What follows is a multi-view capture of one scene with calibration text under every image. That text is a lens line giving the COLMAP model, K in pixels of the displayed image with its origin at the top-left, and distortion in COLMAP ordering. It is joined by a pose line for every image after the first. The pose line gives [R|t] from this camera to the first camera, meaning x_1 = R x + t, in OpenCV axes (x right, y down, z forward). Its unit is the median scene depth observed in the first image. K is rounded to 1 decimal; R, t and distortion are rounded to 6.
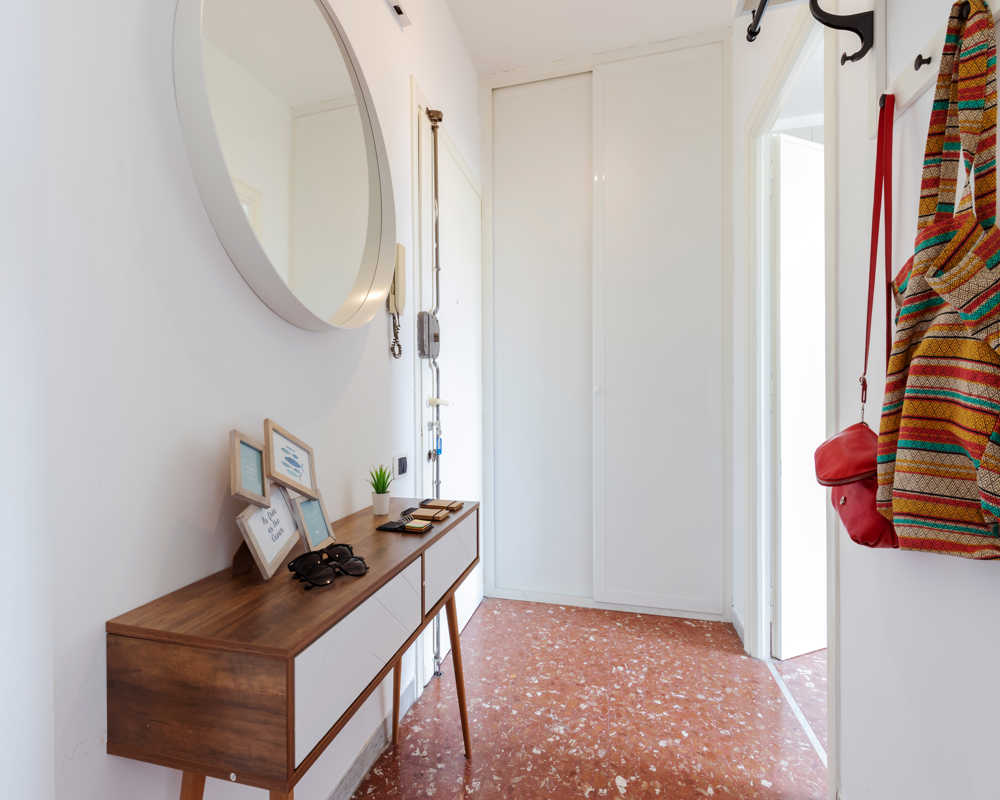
lens RADIAL K [[467.6, 0, 497.6], [0, 467.6, 407.0], [0, 0, 1]] dist [-0.000117, 0.000114]
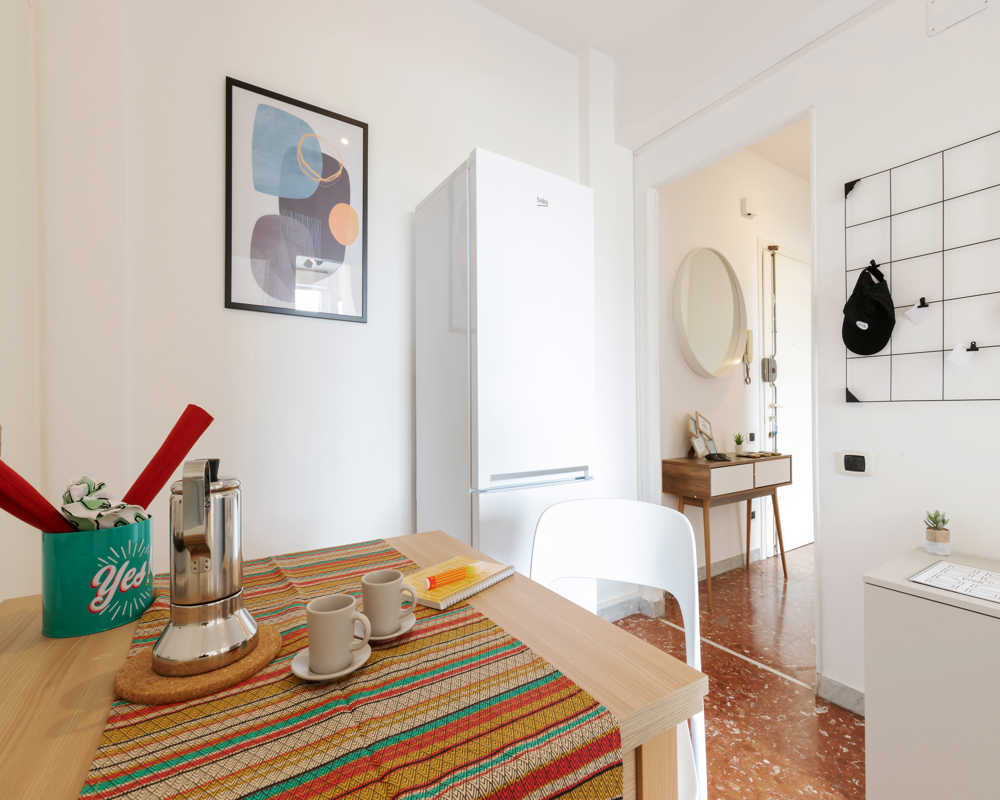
lens RADIAL K [[467.6, 0, 497.6], [0, 467.6, 407.0], [0, 0, 1]] dist [-0.000117, 0.000114]
pose [[0.728984, -0.006194, -0.684502, 0.402904], [-0.001992, 0.999936, -0.011170, 0.021337], [0.684528, 0.009507, 0.728925, -1.303028]]
